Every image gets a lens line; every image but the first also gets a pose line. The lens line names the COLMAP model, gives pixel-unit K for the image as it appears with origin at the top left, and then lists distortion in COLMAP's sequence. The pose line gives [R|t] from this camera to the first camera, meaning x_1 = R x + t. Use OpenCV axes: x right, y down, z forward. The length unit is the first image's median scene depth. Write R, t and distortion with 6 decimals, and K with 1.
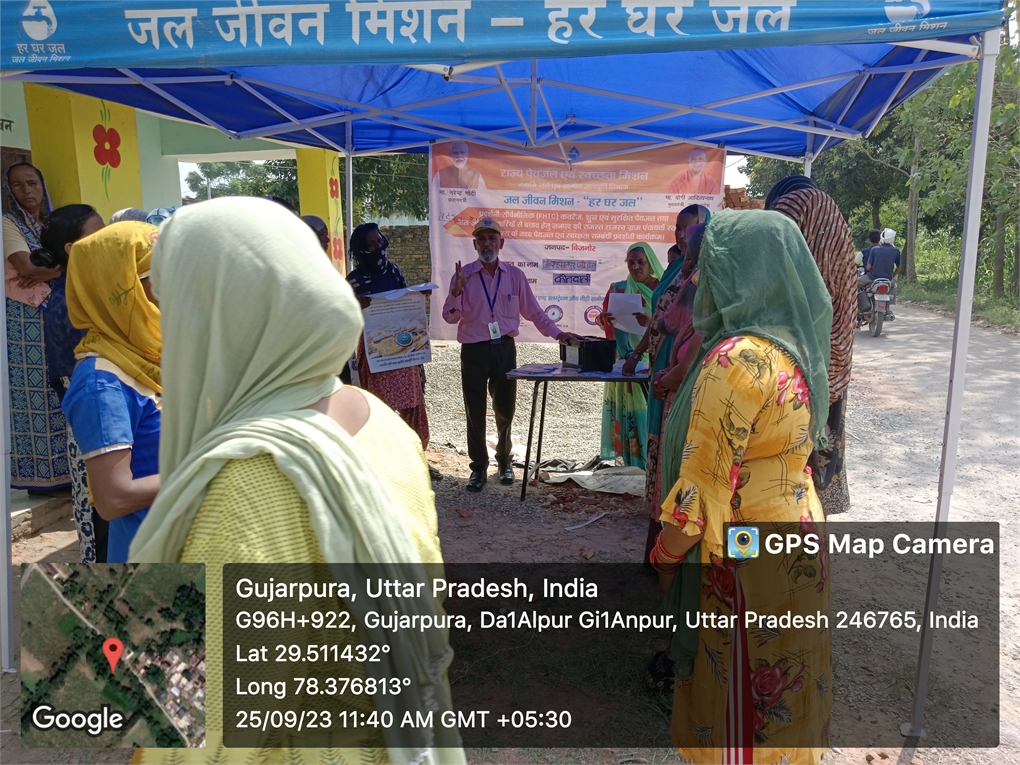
lens RADIAL K [[767.9, 0, 479.7], [0, 767.9, 381.6], [0, 0, 1]] dist [-0.000840, -0.013285]
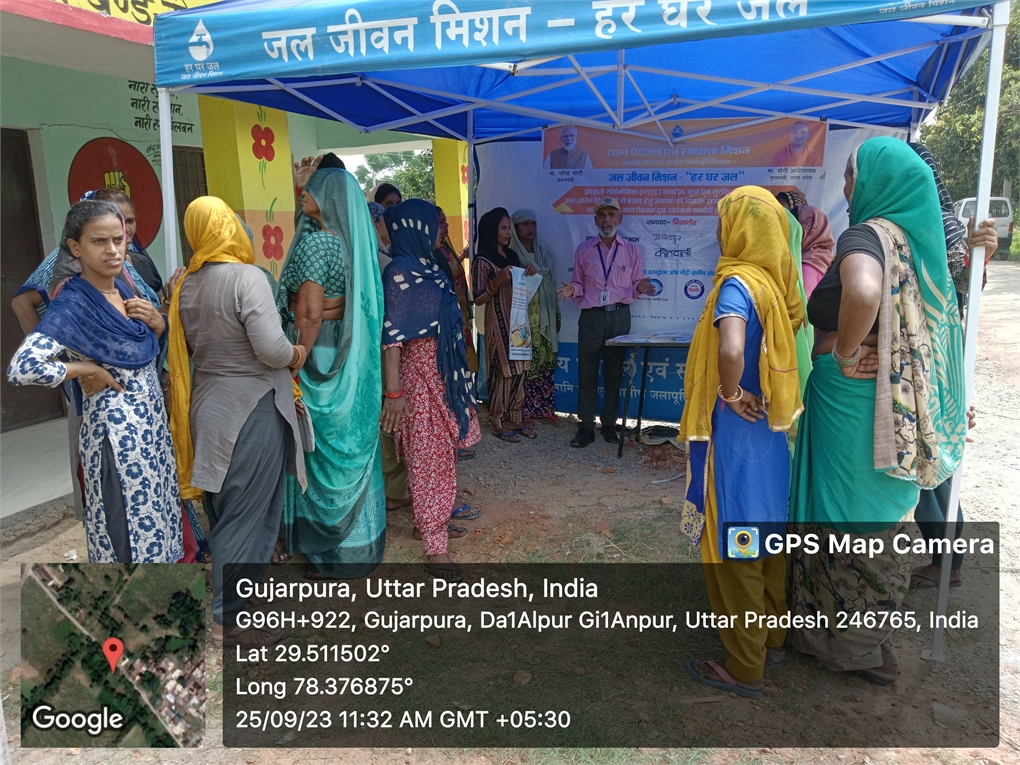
lens RADIAL K [[775.9, 0, 510.0], [0, 775.9, 382.5], [0, 0, 1]] dist [-0.004787, -0.002597]
pose [[0.984101, 0.015281, -0.176951, 0.107109], [-0.012670, 0.999794, 0.015879, 0.037836], [0.177157, -0.013384, 0.984092, -0.113032]]
